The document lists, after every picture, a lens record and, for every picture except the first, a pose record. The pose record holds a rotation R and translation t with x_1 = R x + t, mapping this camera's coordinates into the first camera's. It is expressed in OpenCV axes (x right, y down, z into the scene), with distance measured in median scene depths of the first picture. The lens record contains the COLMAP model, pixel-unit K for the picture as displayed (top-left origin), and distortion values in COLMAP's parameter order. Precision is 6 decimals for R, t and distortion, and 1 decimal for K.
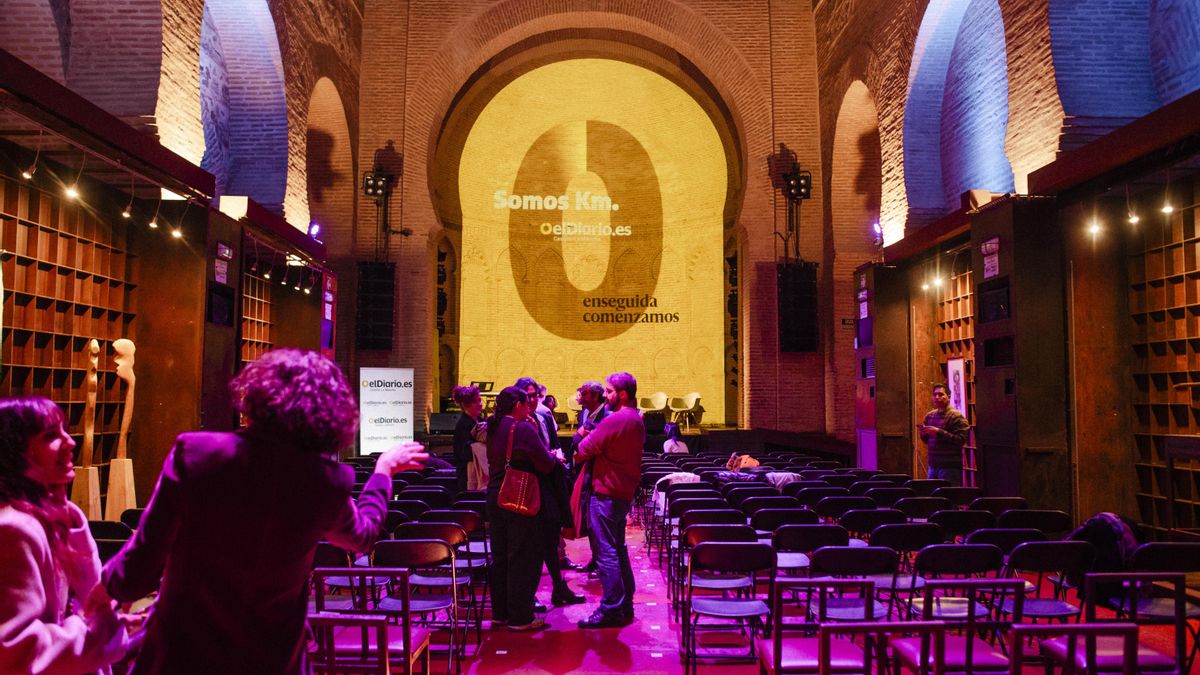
lens RADIAL K [[968.4, 0, 600.0], [0, 968.4, 337.5], [0, 0, 1]] dist [-0.069711, 0.065522]
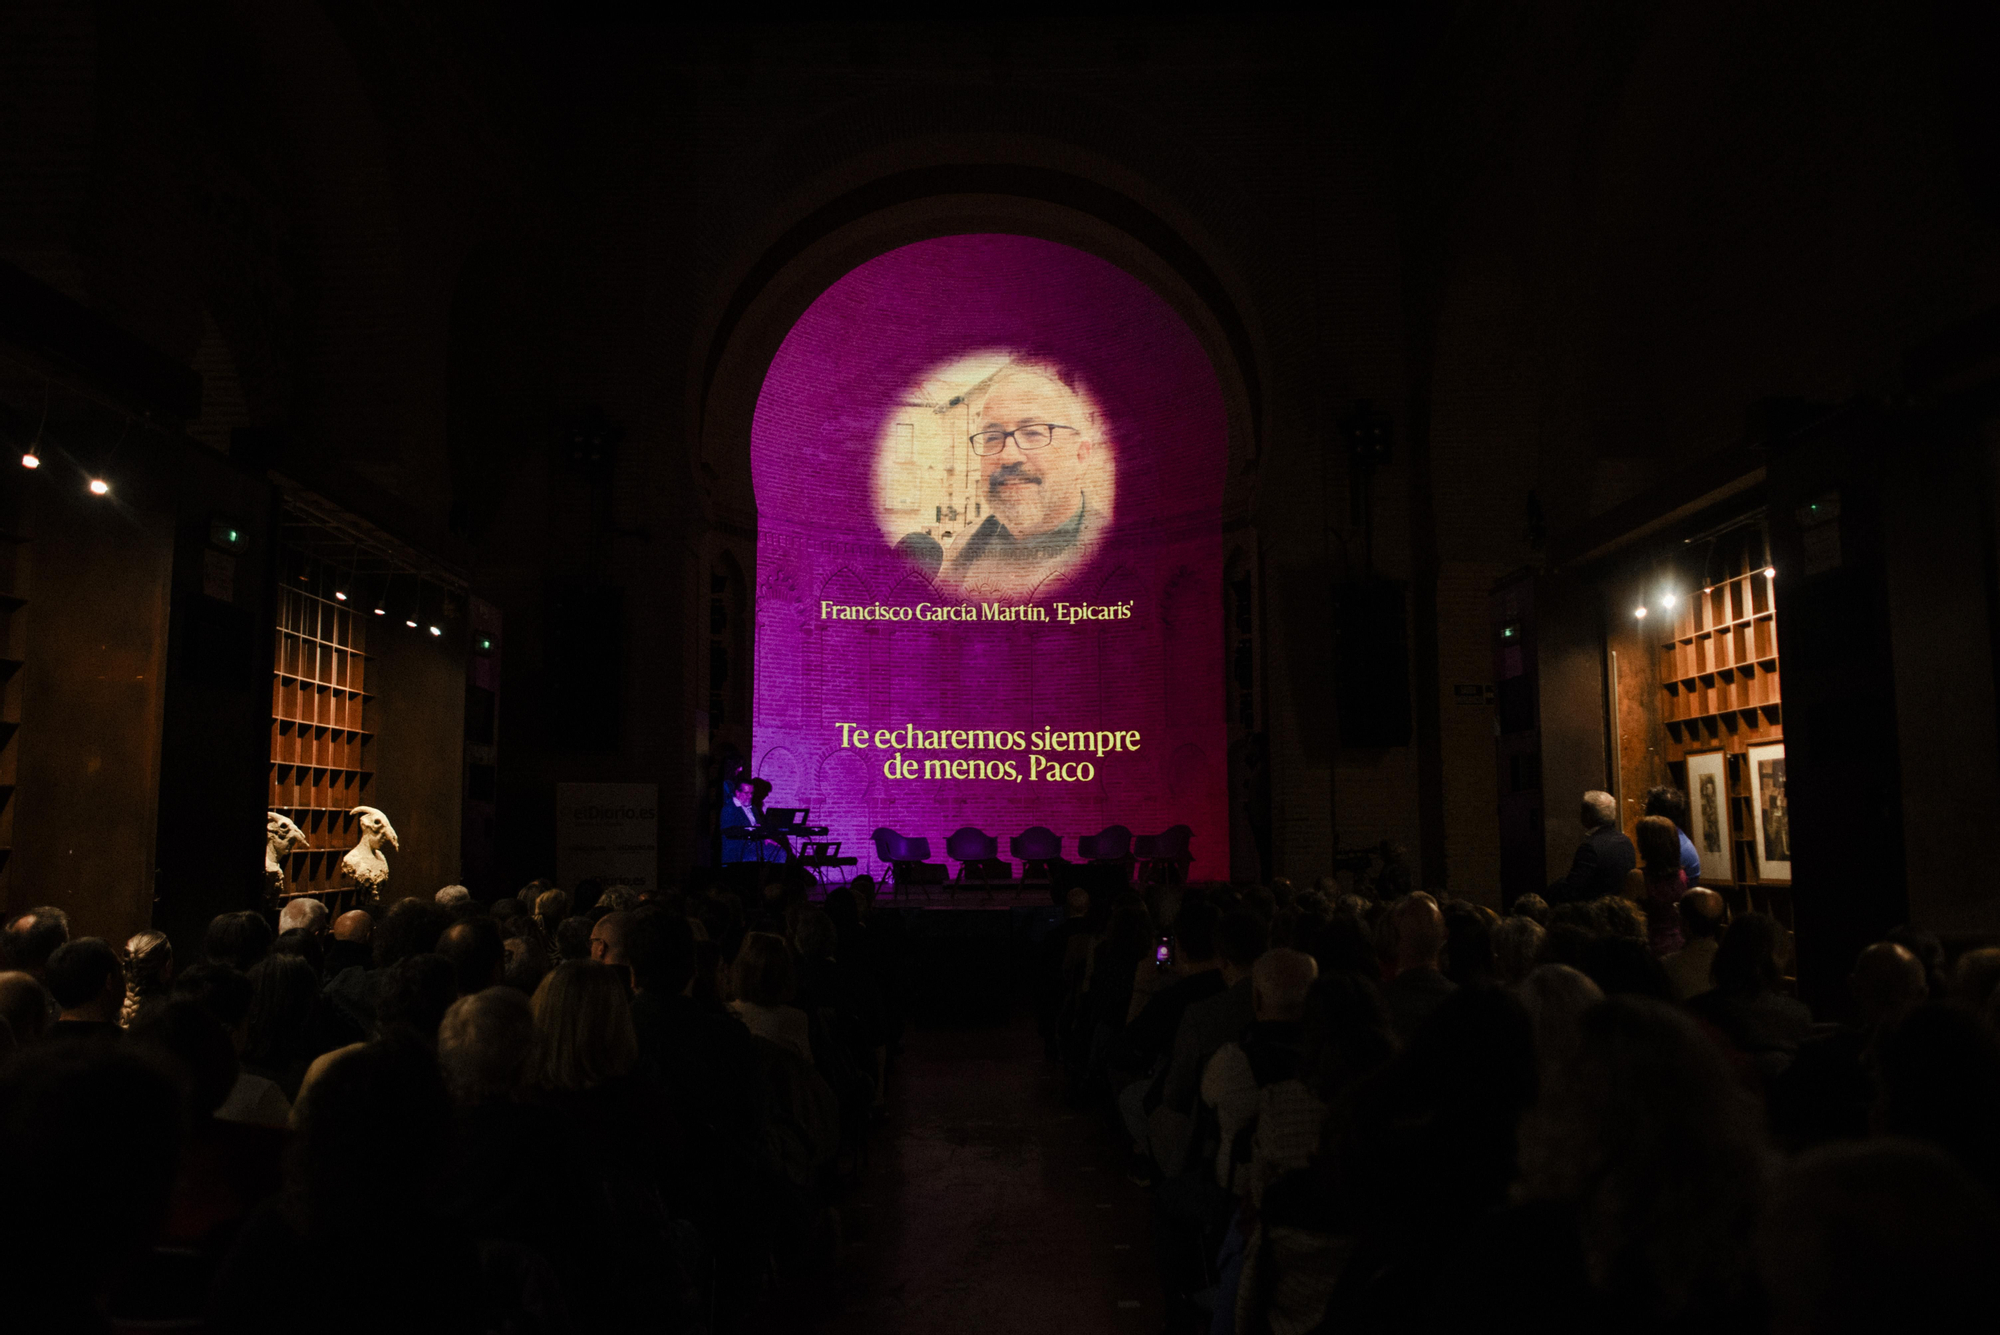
lens RADIAL K [[1633.3, 0, 998.3], [0, 1633.3, 660.0], [0, 0, 1]] dist [-0.072450, 0.067769]
pose [[0.999968, -0.007438, -0.002887, -0.000673], [0.007296, 0.998898, -0.046364, 0.009677], [0.003229, 0.046342, 0.998920, 0.134377]]
